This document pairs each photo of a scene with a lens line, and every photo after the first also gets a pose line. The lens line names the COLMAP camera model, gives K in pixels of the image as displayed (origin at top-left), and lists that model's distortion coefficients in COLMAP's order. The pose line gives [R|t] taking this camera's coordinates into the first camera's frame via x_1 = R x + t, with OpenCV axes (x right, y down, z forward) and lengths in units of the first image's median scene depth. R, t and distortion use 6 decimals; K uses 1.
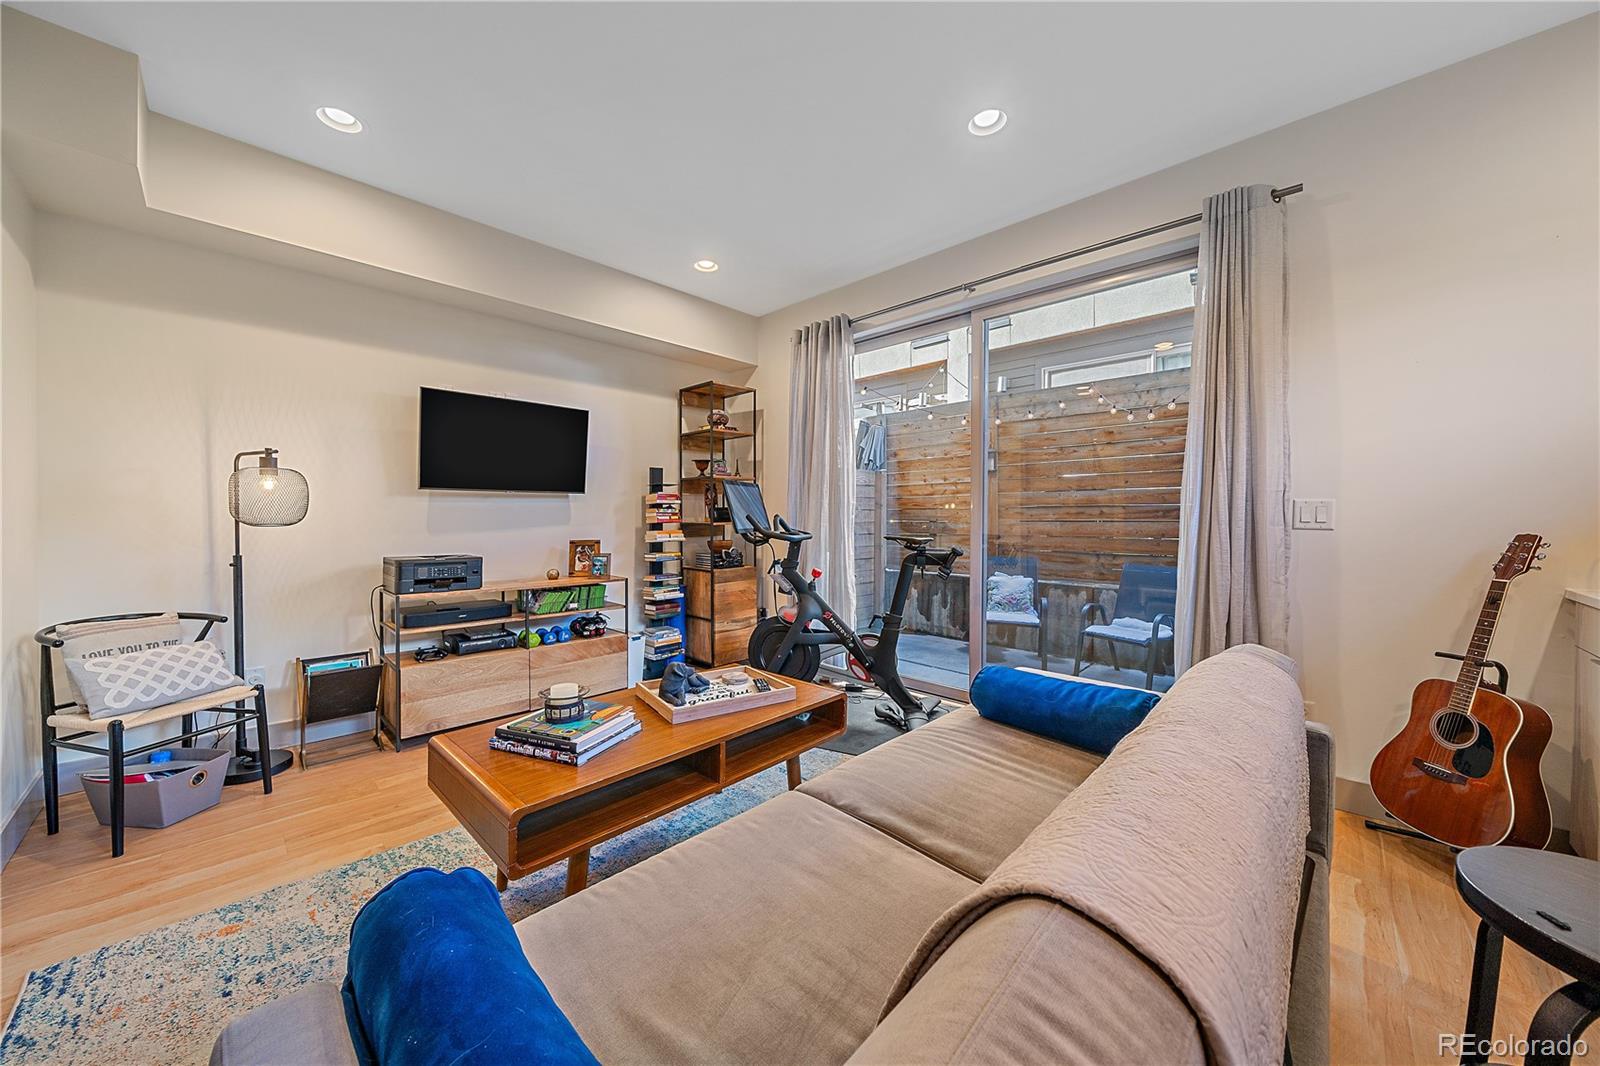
lens RADIAL K [[554.4, 0, 802.8], [0, 554.4, 526.5], [0, 0, 1]] dist [-0.011452, 0.001277]
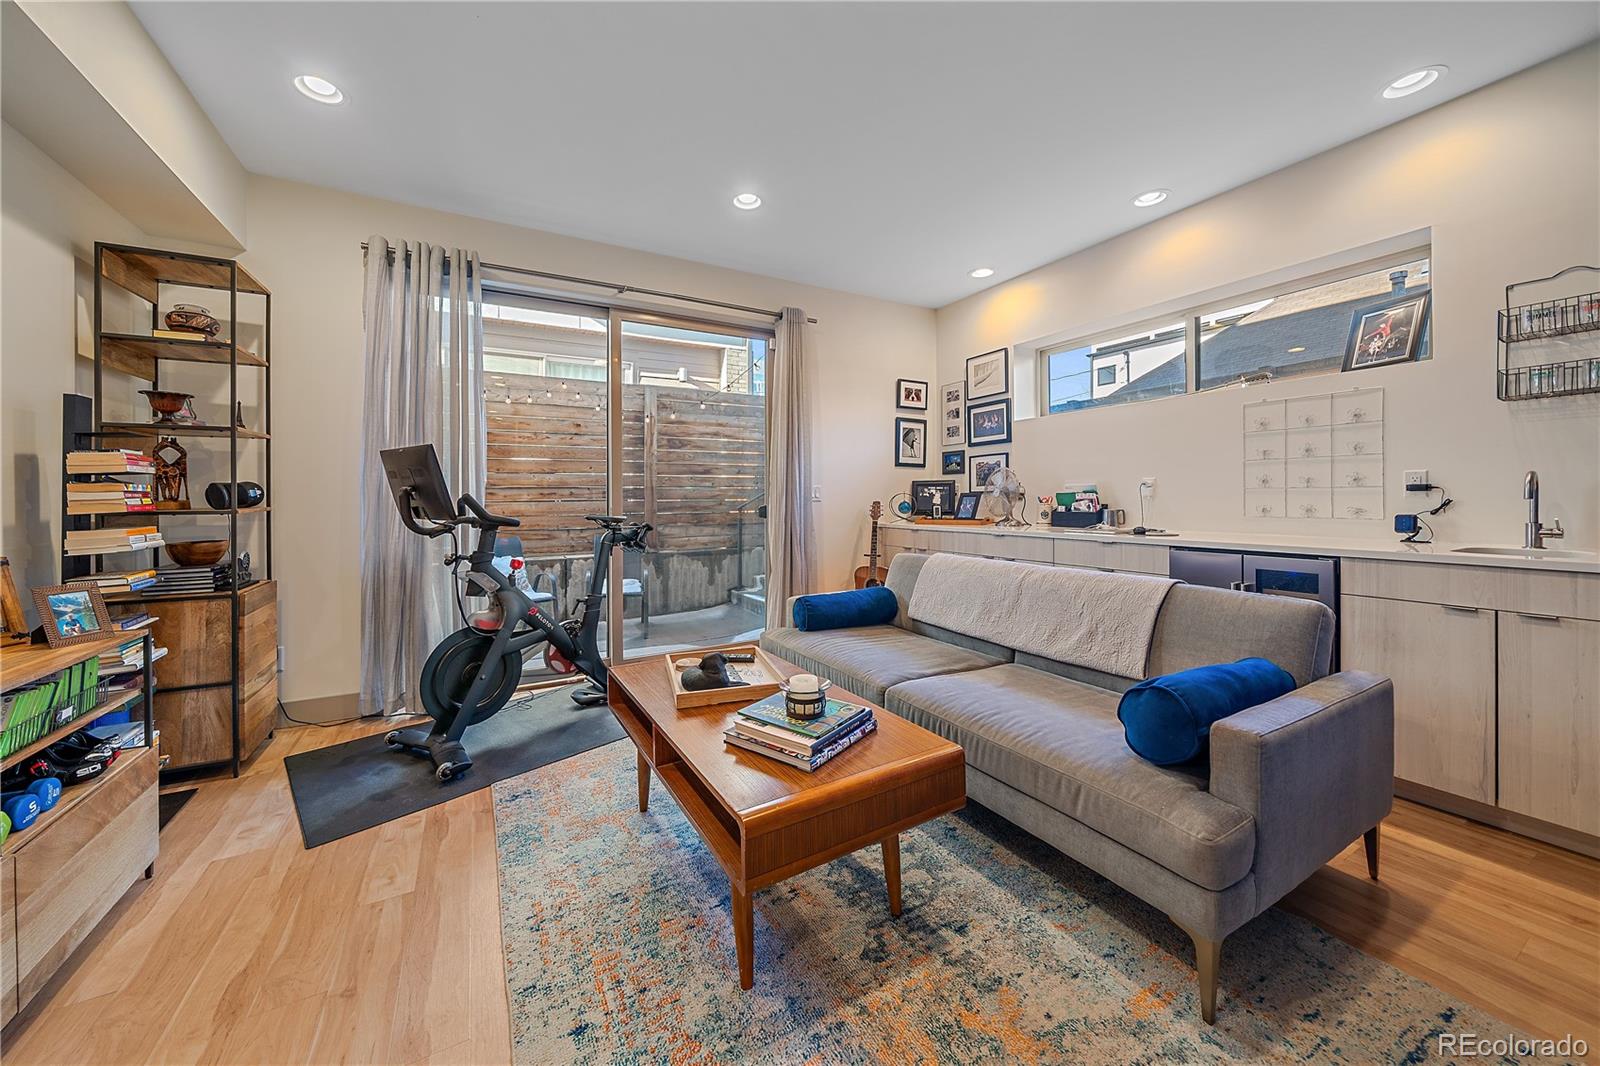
lens RADIAL K [[554.4, 0, 768.1], [0, 554.4, 494.7], [0, 0, 1]] dist [-0.011452, 0.001277]
pose [[0.318937, -0.001032, 0.947776, -0.531245], [0.026592, 0.999615, -0.007860, -0.002689], [-0.947403, 0.027710, 0.318841, 0.306012]]
